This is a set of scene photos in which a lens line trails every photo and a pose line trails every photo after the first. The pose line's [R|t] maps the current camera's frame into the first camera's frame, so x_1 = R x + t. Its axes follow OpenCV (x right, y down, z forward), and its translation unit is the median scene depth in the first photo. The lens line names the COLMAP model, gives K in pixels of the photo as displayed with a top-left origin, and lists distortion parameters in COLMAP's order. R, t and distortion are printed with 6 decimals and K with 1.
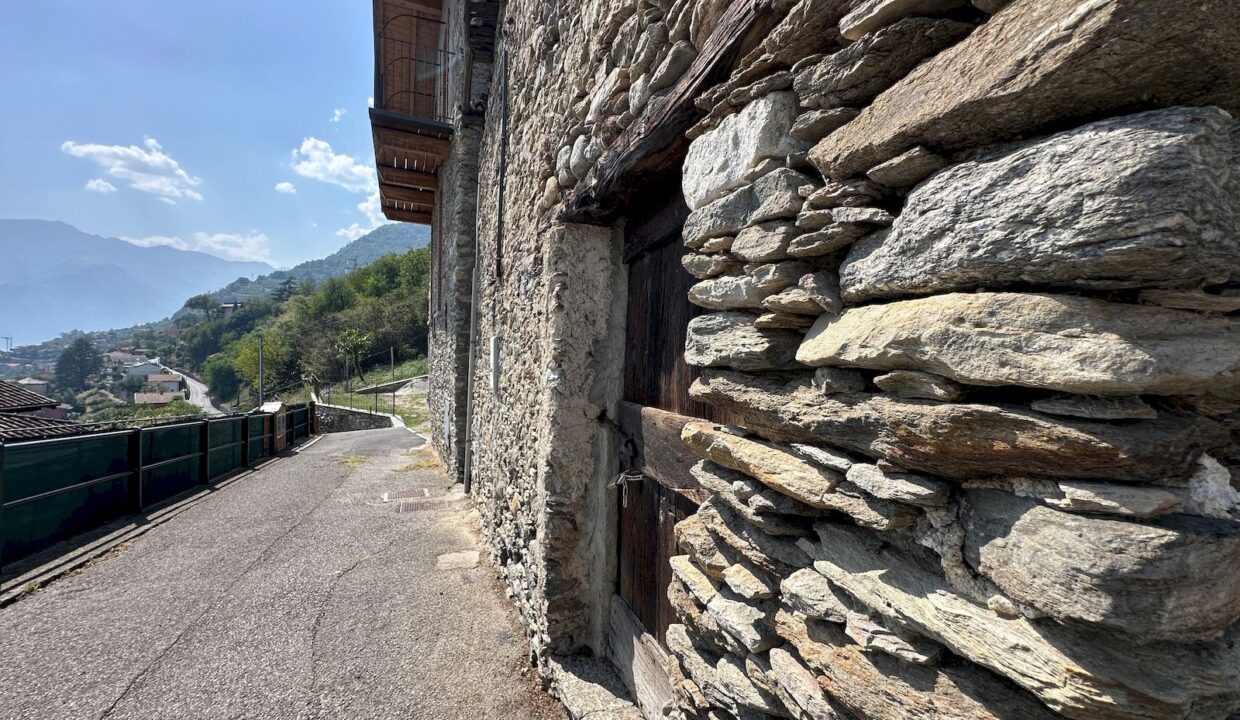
lens RADIAL K [[497.5, 0, 620.0], [0, 497.5, 360.0], [0, 0, 1]] dist [-0.001756, 0.000059]
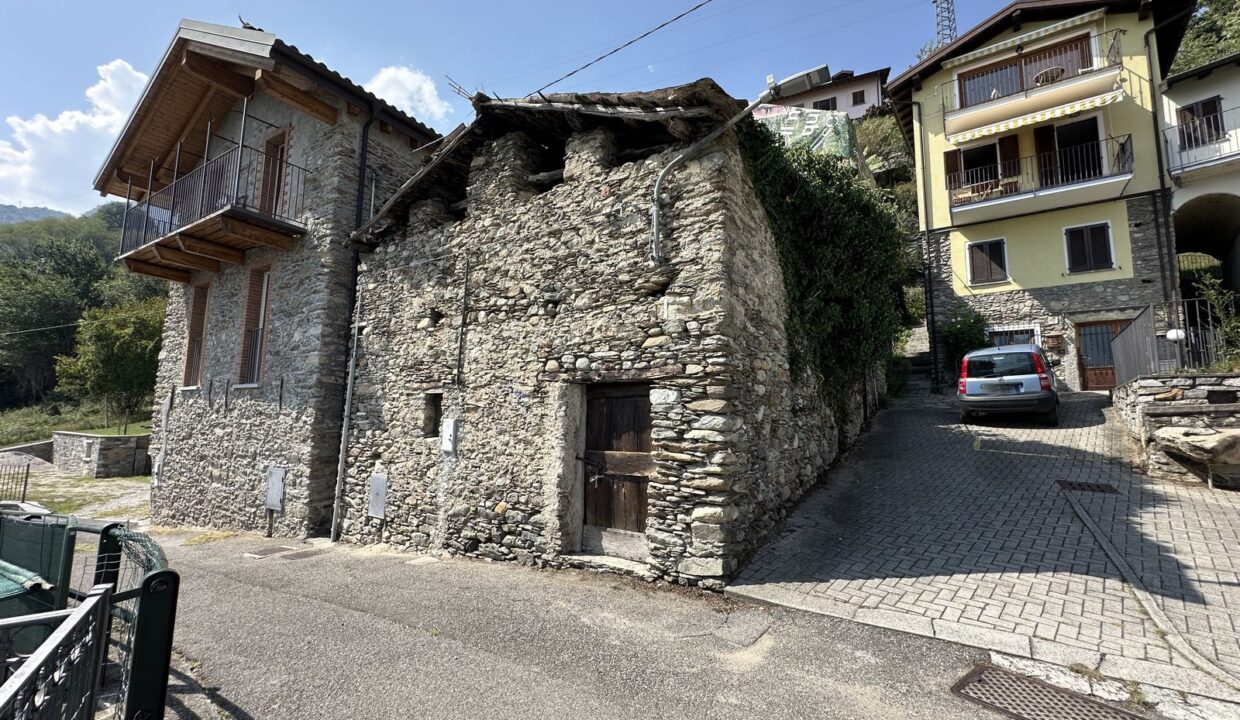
lens RADIAL K [[497.5, 0, 620.0], [0, 497.5, 360.0], [0, 0, 1]] dist [-0.001756, 0.000059]
pose [[0.817694, 0.059813, 0.572538, -1.390900], [0.006484, 0.993567, -0.113058, -0.095151], [-0.575617, 0.096160, 0.812046, -1.305173]]
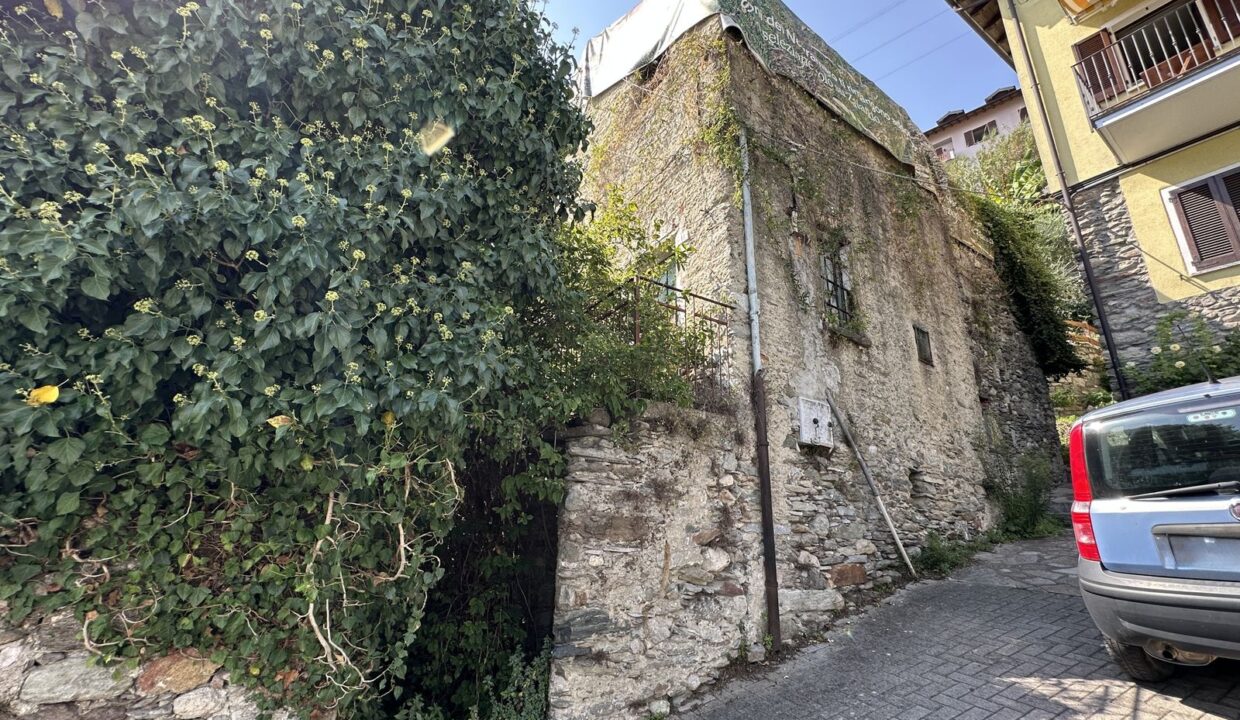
lens RADIAL K [[518.9, 0, 620.0], [0, 518.9, 360.0], [0, 0, 1]] dist [-0.001809, -0.000129]
pose [[0.962063, 0.093528, 0.256297, 2.582774], [-0.008168, 0.948859, -0.315596, -0.356164], [-0.272707, 0.301529, 0.913625, -0.310946]]
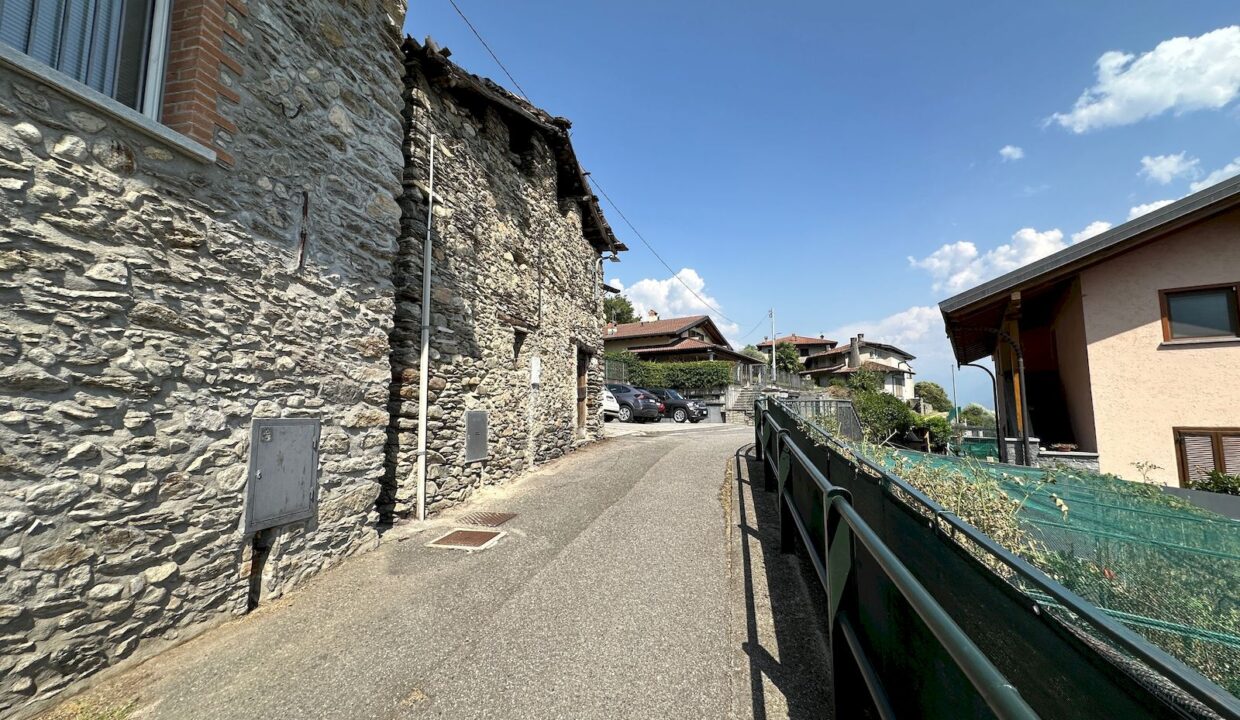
lens RADIAL K [[497.5, 0, 620.0], [0, 497.5, 360.0], [0, 0, 1]] dist [-0.001756, 0.000059]
pose [[-0.812316, 0.043110, 0.581623, -3.097693], [-0.011017, 0.995952, -0.089207, 0.254571], [-0.583114, -0.078872, -0.808552, 4.446829]]
